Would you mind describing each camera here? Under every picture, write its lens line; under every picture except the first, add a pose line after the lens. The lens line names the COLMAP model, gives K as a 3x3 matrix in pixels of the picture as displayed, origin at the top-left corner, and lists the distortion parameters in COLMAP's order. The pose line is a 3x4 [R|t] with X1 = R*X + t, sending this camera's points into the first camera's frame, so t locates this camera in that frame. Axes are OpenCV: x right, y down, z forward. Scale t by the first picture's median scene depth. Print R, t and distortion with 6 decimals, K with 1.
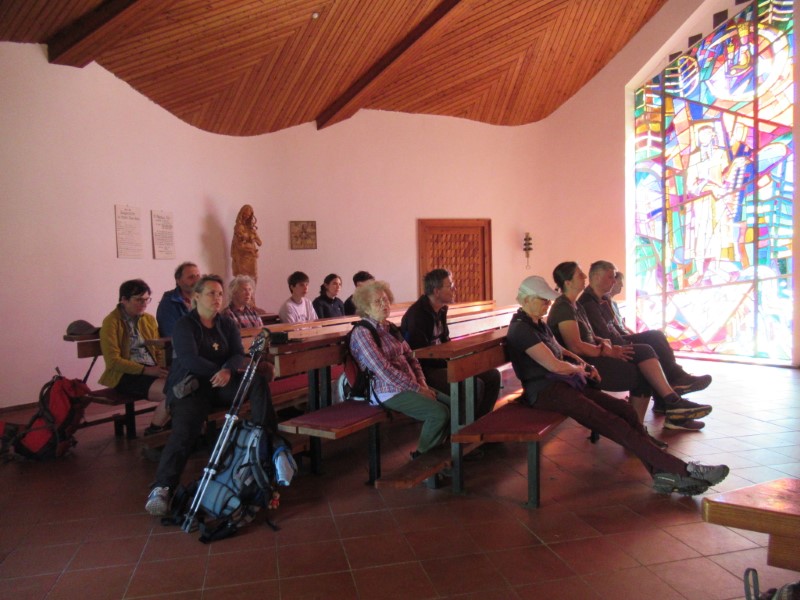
lens RADIAL K [[598.1, 0, 393.2], [0, 598.1, 305.5], [0, 0, 1]] dist [-0.010582, 0.003149]
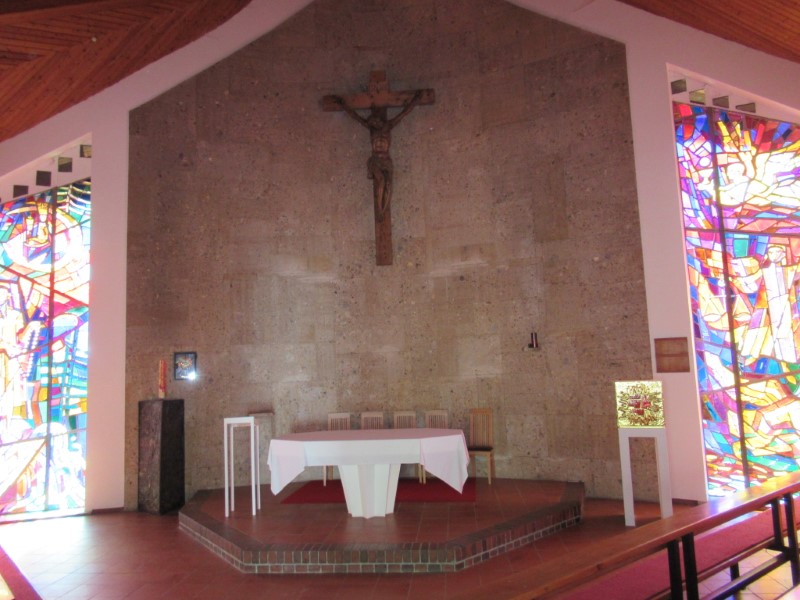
lens RADIAL K [[598.1, 0, 396.1], [0, 598.1, 301.1], [0, 0, 1]] dist [-0.010582, 0.003149]
pose [[0.309797, 0.120367, 0.943153, -0.234229], [0.071056, 0.986250, -0.149207, -0.076250], [-0.948144, 0.113241, 0.296984, 0.056498]]
